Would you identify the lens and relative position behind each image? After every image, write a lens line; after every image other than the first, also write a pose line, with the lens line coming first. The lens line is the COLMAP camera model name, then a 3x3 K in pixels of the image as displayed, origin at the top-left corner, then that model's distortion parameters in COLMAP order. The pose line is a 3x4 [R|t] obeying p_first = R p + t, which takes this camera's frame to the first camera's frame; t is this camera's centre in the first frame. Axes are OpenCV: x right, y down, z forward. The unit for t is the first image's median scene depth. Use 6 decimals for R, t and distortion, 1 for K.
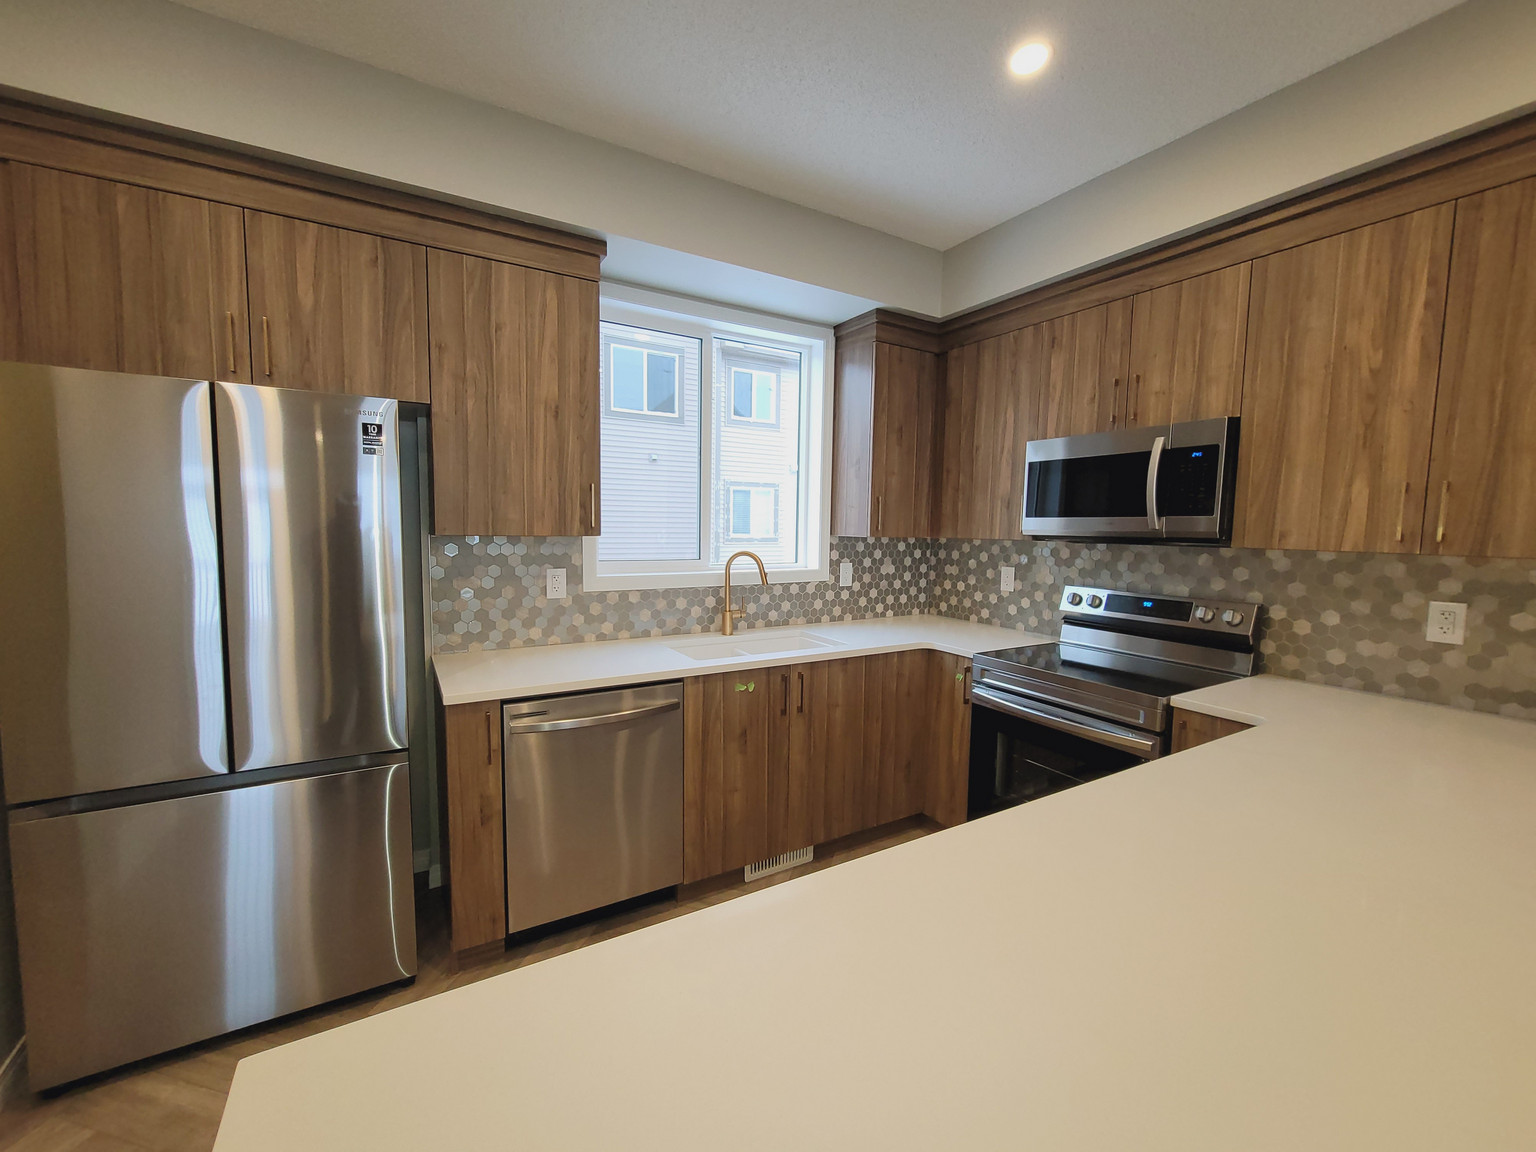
lens RADIAL K [[630.5, 0, 769.8], [0, 630.5, 579.0], [0, 0, 1]] dist [-0.008624, 0.002531]
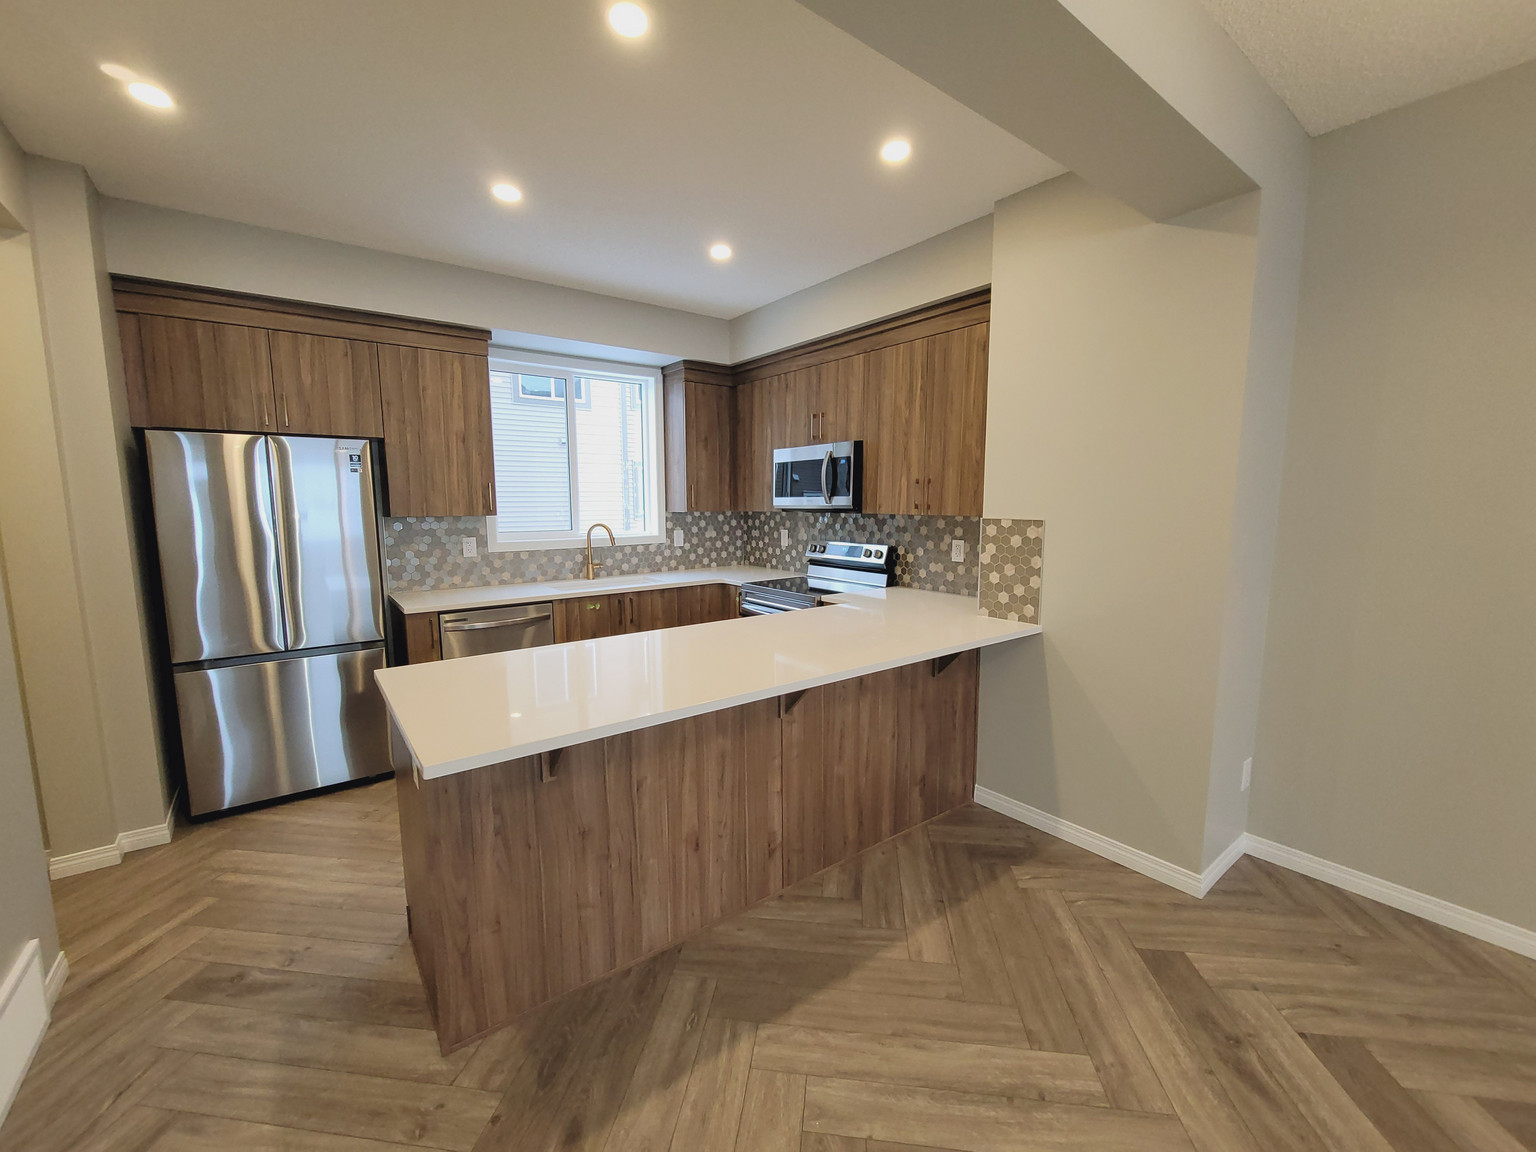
lens RADIAL K [[630.5, 0, 769.8], [0, 630.5, 579.0], [0, 0, 1]] dist [-0.008624, 0.002531]
pose [[0.993411, -0.033868, 0.109490, 0.204563], [0.029420, 0.998685, 0.041990, 0.039373], [-0.110768, -0.038492, 0.993101, -0.571451]]
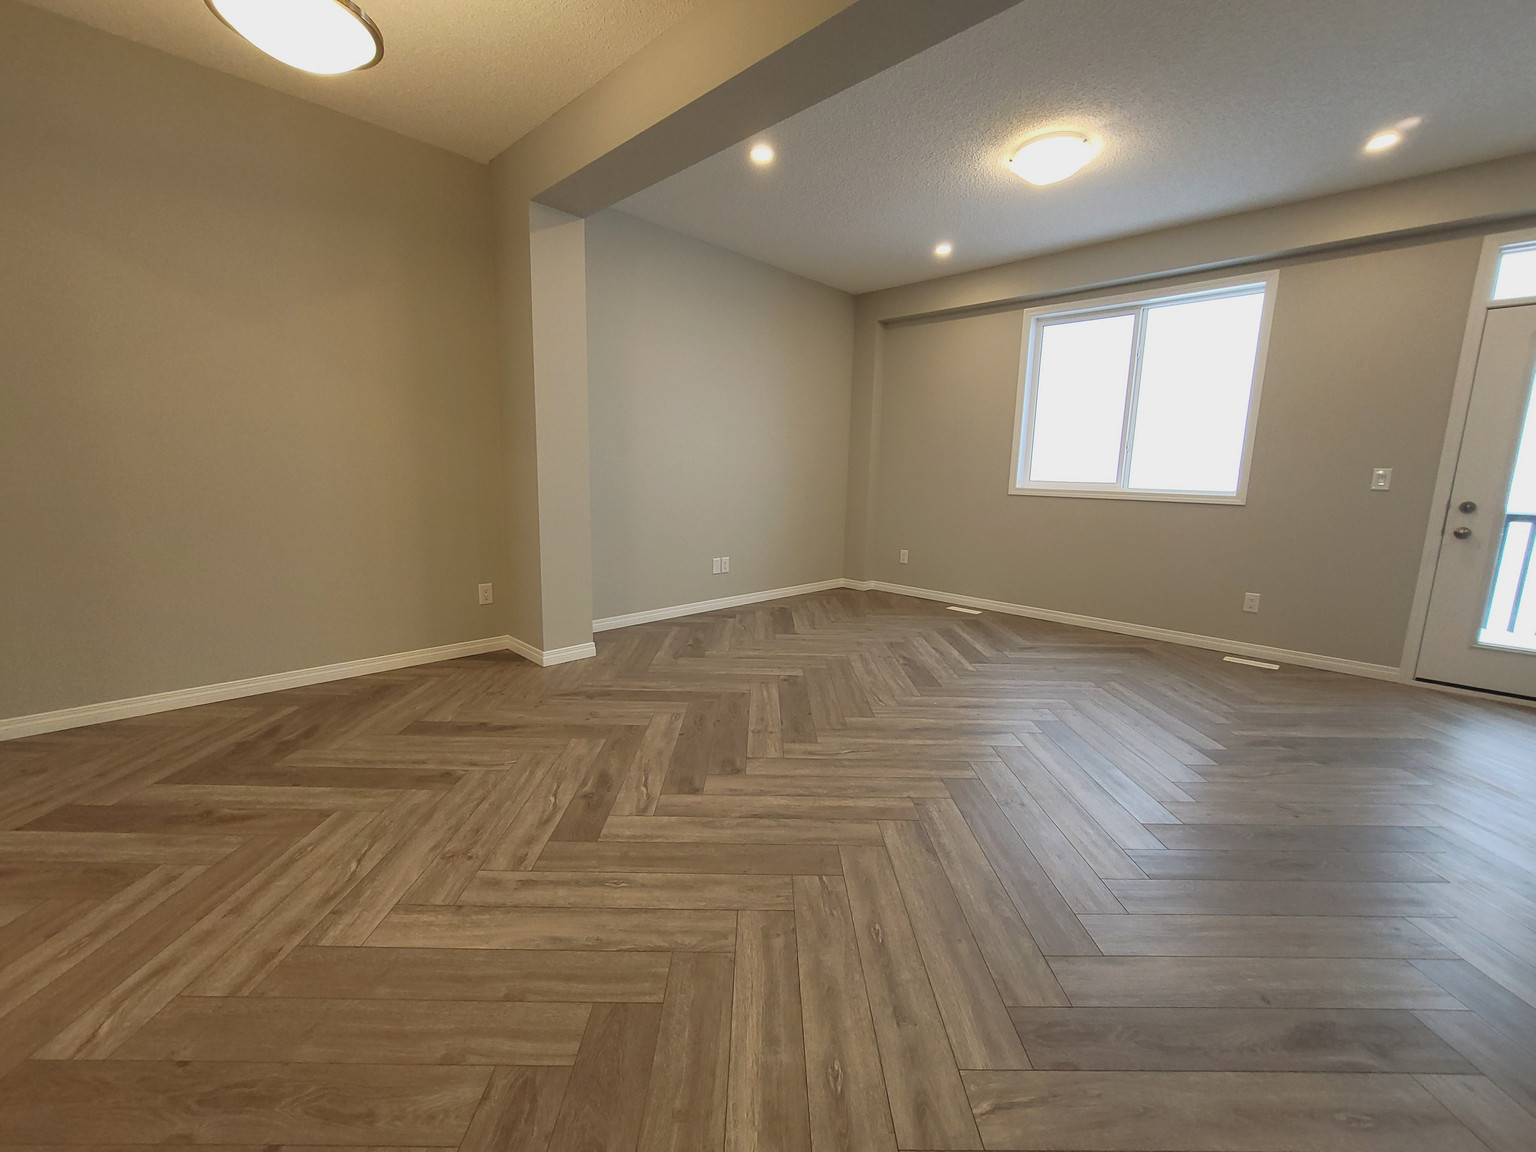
lens RADIAL K [[630.5, 0, 769.8], [0, 630.5, 579.0], [0, 0, 1]] dist [-0.008624, 0.002531]
pose [[-0.254022, -0.185962, 0.949153, -0.032181], [0.054540, 0.977027, 0.206019, 0.166614], [-0.965659, 0.104100, -0.238044, -0.695892]]
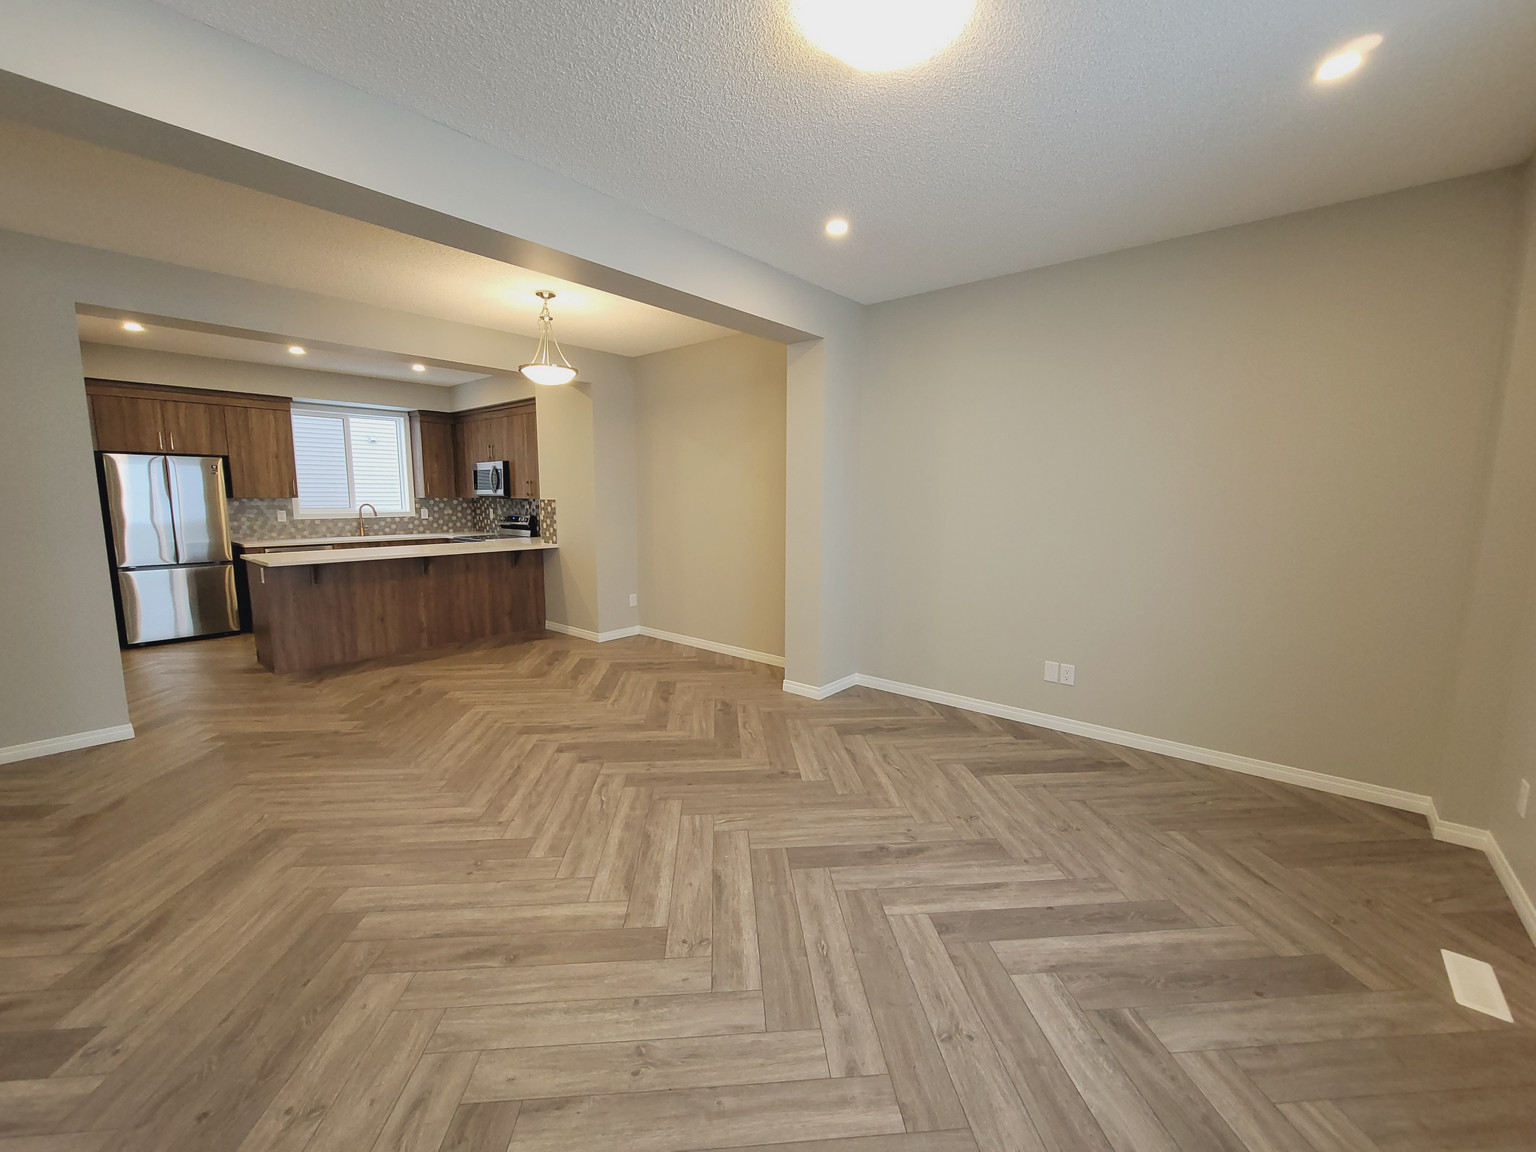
lens RADIAL K [[630.5, 0, 769.8], [0, 630.5, 579.0], [0, 0, 1]] dist [-0.008624, 0.002531]
pose [[0.946898, -0.053663, 0.317023, 0.729129], [0.037721, 0.997706, 0.056219, 0.191923], [-0.319312, -0.041275, 0.946750, -2.096758]]
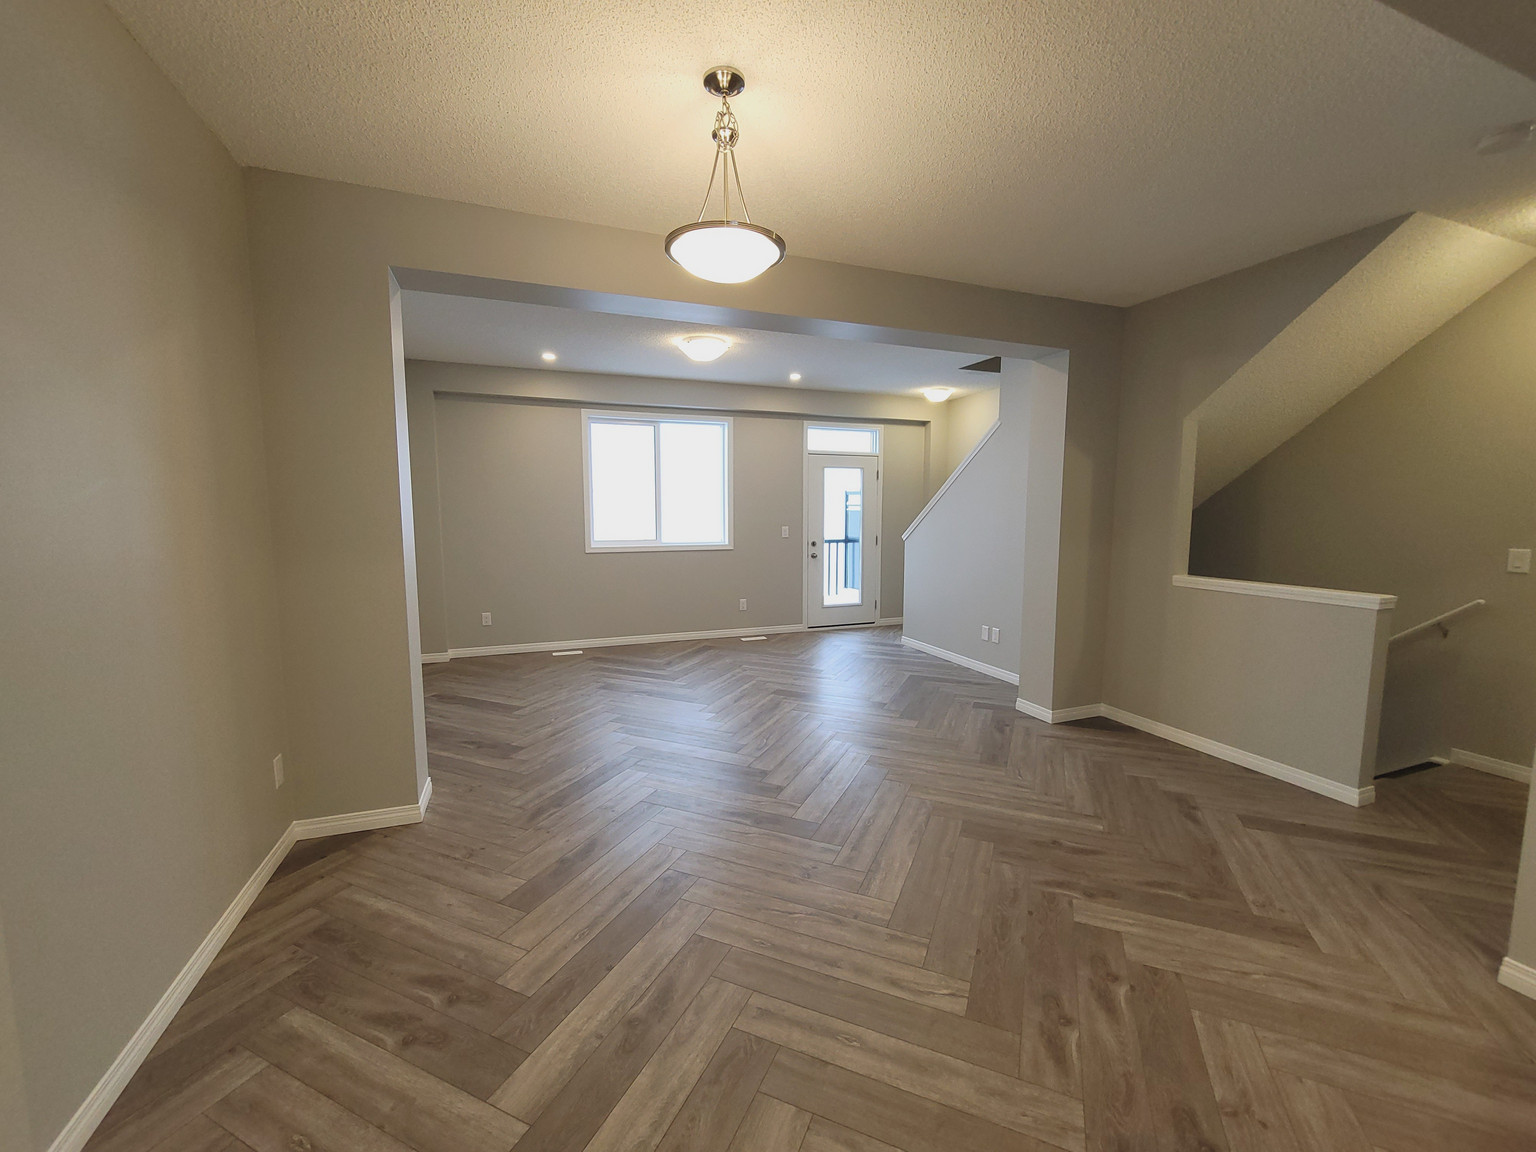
lens RADIAL K [[630.5, 0, 769.8], [0, 630.5, 579.0], [0, 0, 1]] dist [-0.008624, 0.002531]
pose [[-0.985521, -0.035165, 0.165868, 0.548748], [-0.001865, 0.980446, 0.196779, -0.018900], [-0.169545, 0.193620, -0.966316, 0.296168]]
